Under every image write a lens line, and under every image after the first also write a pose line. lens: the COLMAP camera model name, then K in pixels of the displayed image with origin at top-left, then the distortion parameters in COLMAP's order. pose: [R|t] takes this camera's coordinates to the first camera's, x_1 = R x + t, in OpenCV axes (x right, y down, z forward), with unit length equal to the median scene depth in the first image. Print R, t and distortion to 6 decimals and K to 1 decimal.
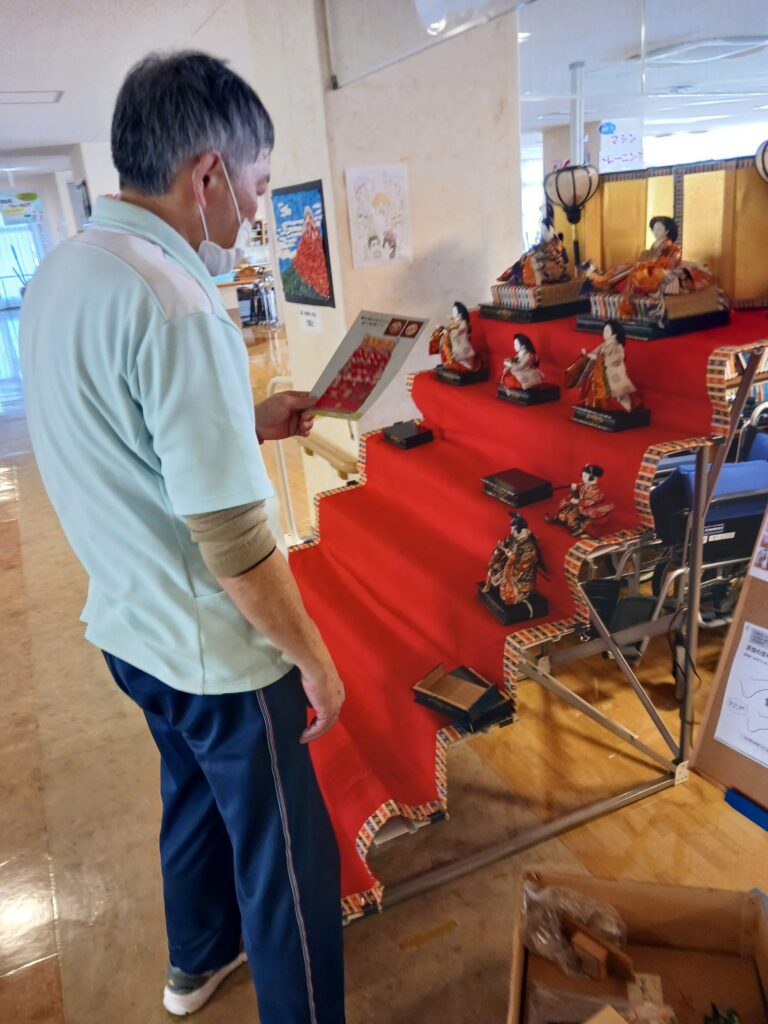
lens RADIAL K [[820.4, 0, 387.4], [0, 820.4, 507.3], [0, 0, 1]] dist [0.024472, -0.005209]
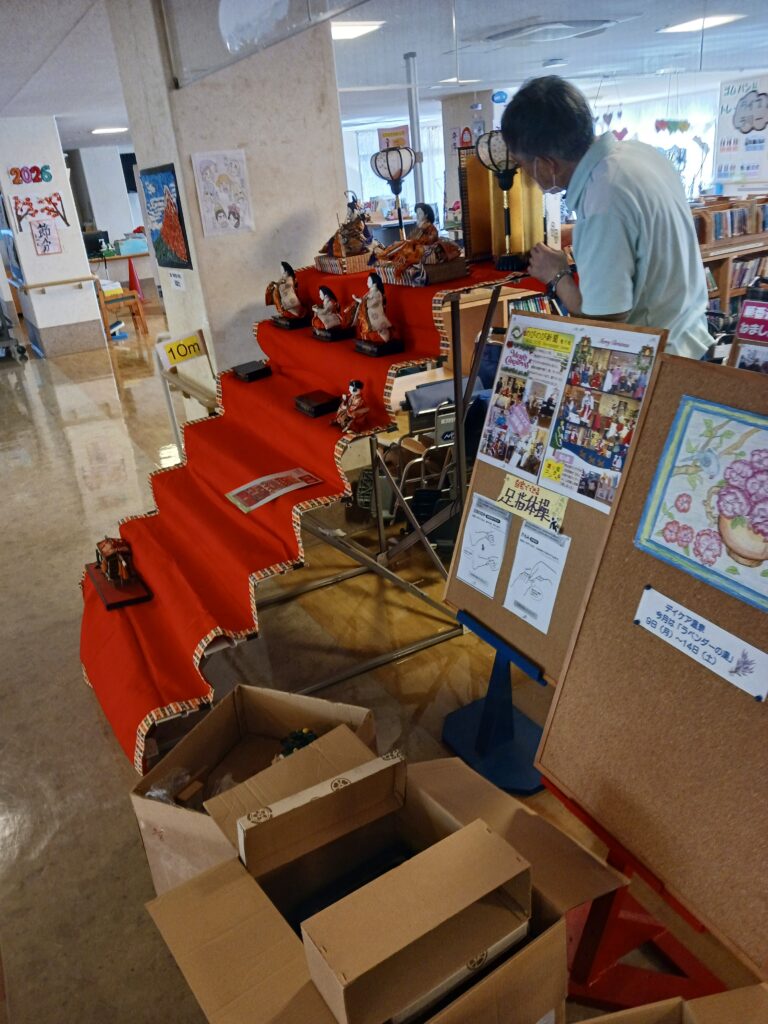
lens RADIAL K [[820.4, 0, 382.1], [0, 820.4, 521.7], [0, 0, 1]] dist [0.024472, -0.005209]
pose [[0.998385, -0.036327, 0.043675, 0.157310], [0.033948, 0.997962, 0.054036, 0.078074], [-0.045549, -0.052466, 0.997583, -0.266718]]
